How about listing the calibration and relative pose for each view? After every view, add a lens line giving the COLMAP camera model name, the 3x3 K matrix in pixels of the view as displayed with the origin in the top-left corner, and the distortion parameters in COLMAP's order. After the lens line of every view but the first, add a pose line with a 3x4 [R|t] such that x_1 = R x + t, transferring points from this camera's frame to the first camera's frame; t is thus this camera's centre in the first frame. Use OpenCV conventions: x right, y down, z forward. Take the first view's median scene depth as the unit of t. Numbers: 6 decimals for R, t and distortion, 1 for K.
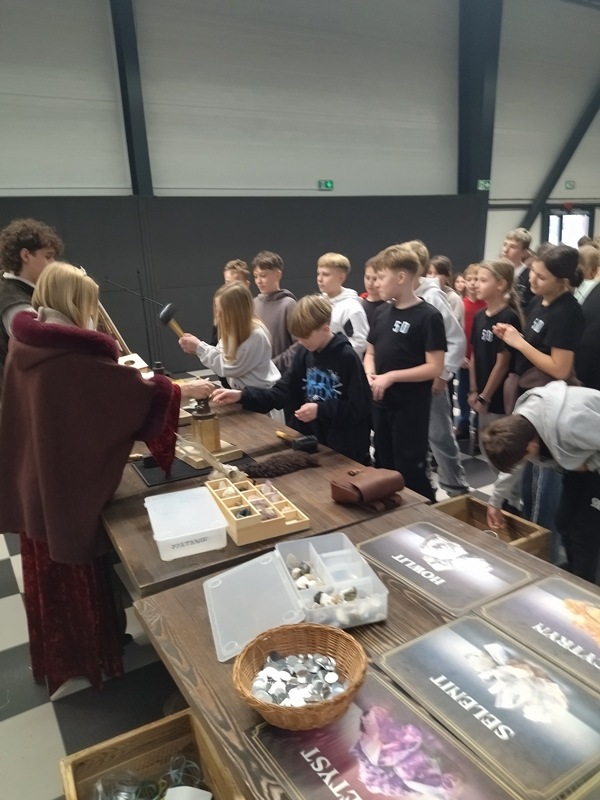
lens RADIAL K [[623.9, 0, 302.7], [0, 623.9, 402.6], [0, 0, 1]] dist [0.072867, -0.131700]
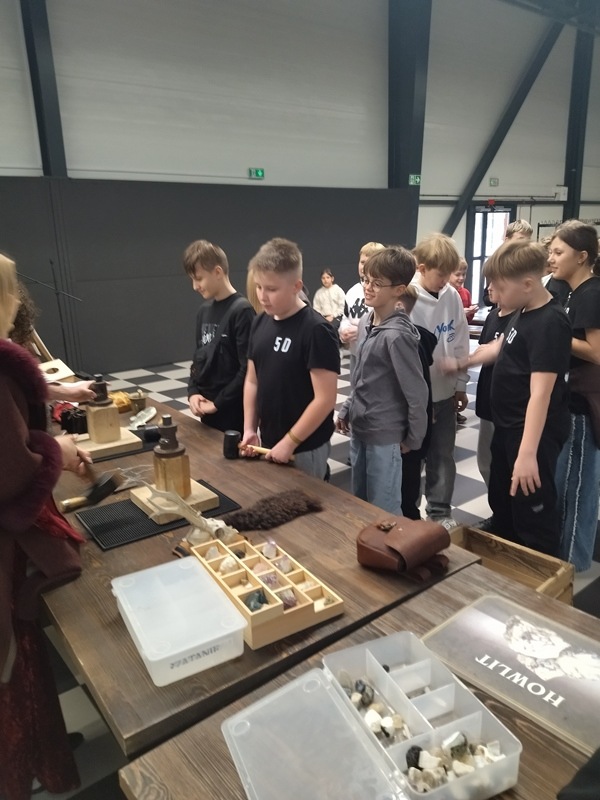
lens RADIAL K [[623.0, 0, 305.0], [0, 623.0, 396.7], [0, 0, 1]] dist [0.061850, -0.106553]
pose [[0.989904, -0.016000, 0.140835, -0.153639], [0.015839, 0.999872, 0.002264, -0.064915], [-0.140854, -0.000010, 0.990030, 0.307683]]
